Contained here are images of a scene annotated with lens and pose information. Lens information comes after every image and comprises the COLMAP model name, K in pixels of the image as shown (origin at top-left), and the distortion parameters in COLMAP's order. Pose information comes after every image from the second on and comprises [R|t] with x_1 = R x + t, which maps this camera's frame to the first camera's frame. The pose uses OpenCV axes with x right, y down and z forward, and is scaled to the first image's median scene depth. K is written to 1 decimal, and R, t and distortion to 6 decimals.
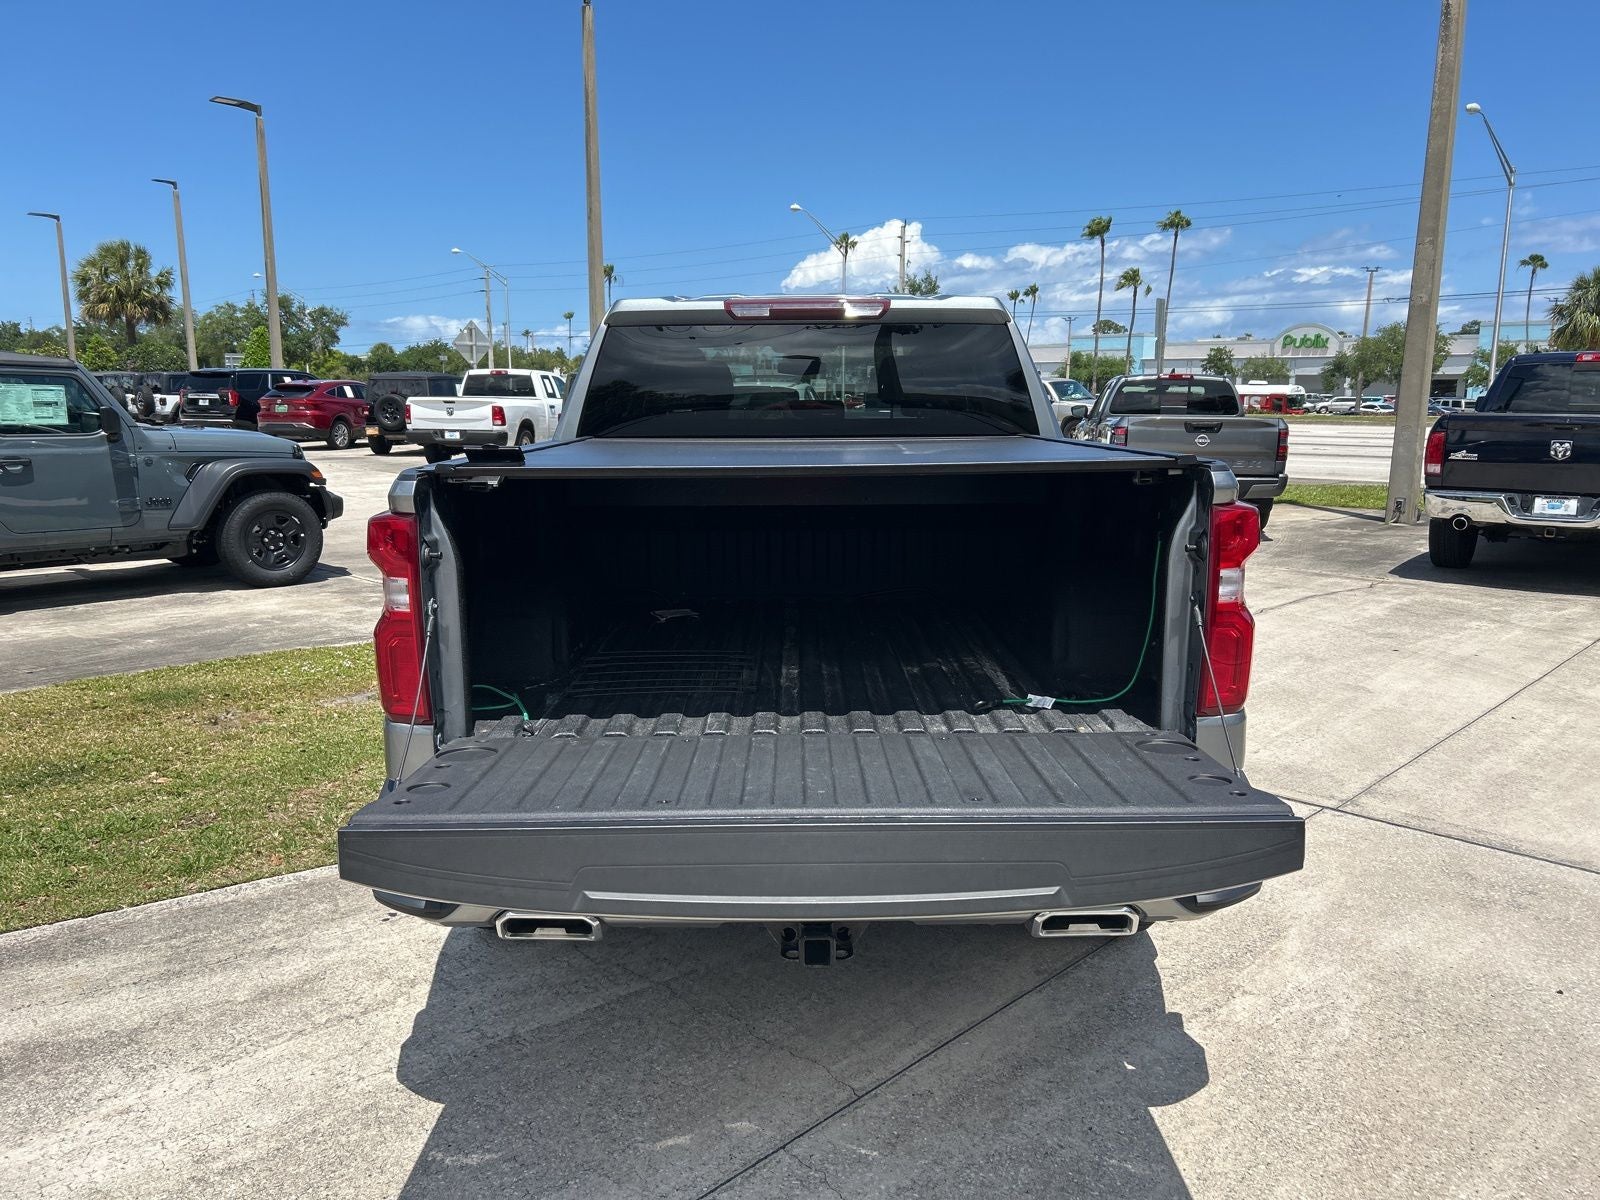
lens RADIAL K [[1204.7, 0, 802.5], [0, 1204.7, 601.4], [0, 0, 1]] dist [0.036461, -0.036465]
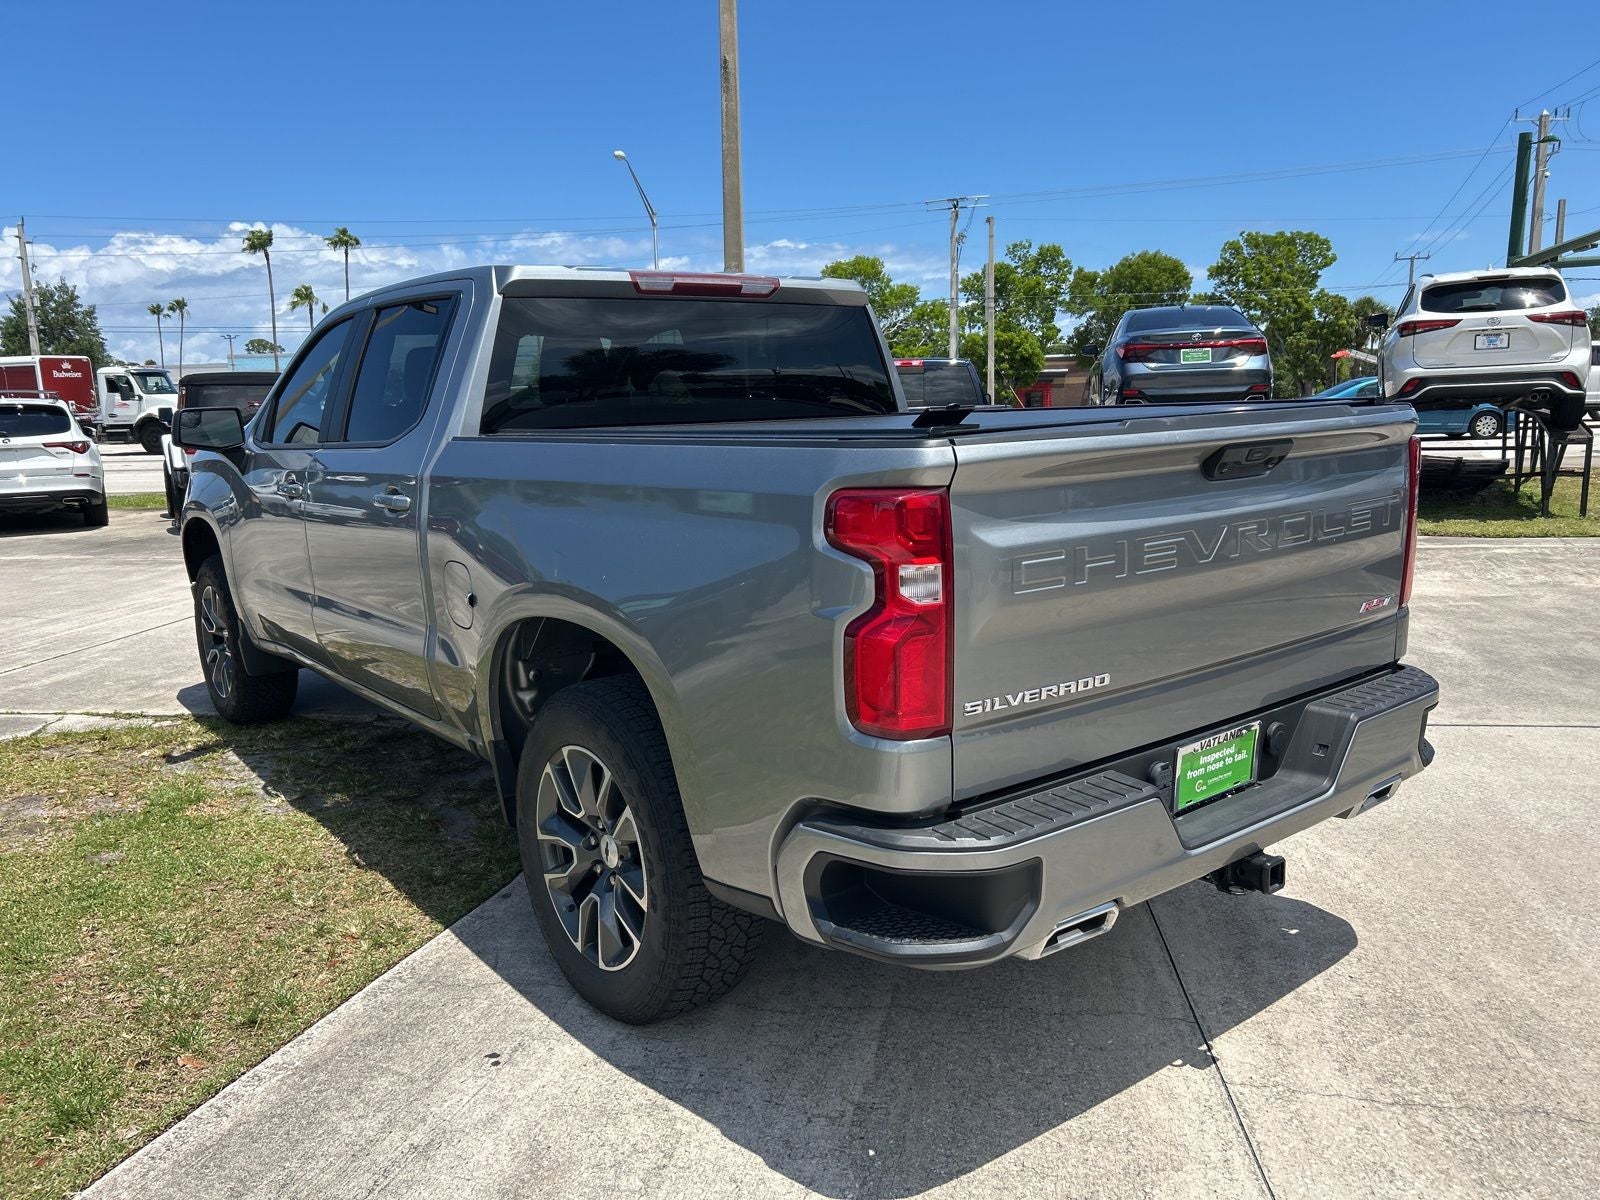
lens RADIAL K [[1204.7, 0, 806.2], [0, 1204.7, 605.3], [0, 0, 1]] dist [0.036461, -0.036465]
pose [[0.789040, -0.122876, 0.601928, -0.443844], [0.131353, 0.990879, 0.030091, -0.013290], [-0.600135, 0.055322, 0.797983, 0.191675]]
